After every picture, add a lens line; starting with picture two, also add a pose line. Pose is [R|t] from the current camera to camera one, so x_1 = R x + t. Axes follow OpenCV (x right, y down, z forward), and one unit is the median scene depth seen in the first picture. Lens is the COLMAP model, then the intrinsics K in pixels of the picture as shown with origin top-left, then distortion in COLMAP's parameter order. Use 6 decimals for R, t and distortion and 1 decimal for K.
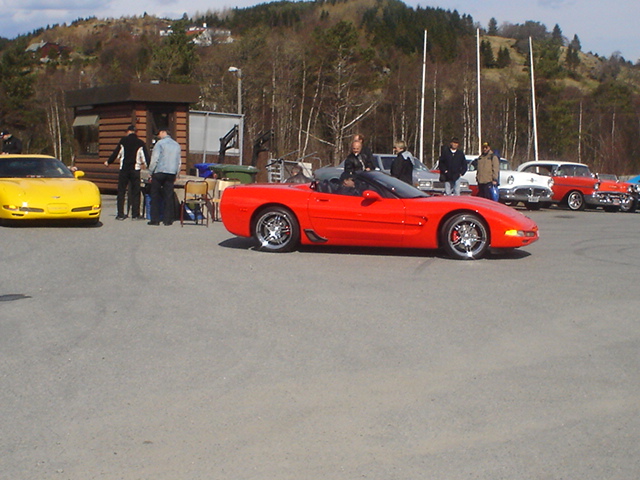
lens RADIAL K [[931.4, 0, 320.0], [0, 931.4, 240.0], [0, 0, 1]] dist [-0.142854, -0.006385]
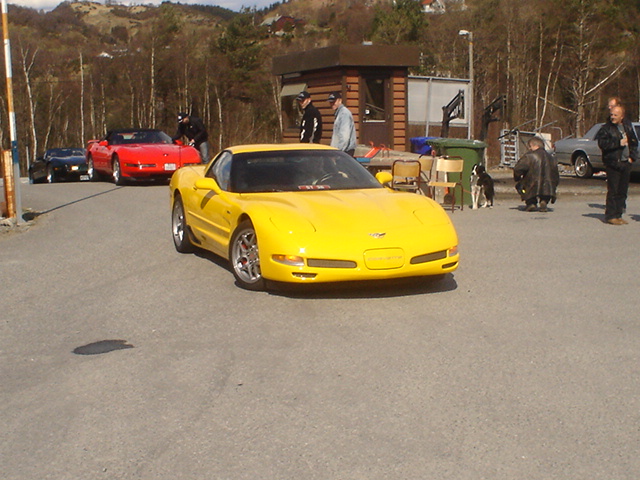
lens RADIAL K [[931.4, 0, 320.0], [0, 931.4, 240.0], [0, 0, 1]] dist [-0.142854, -0.006385]
pose [[0.968503, 0.008665, -0.248850, -0.003148], [-0.000556, 0.999467, 0.032638, -0.011184], [0.249001, -0.031472, 0.967992, 0.108055]]
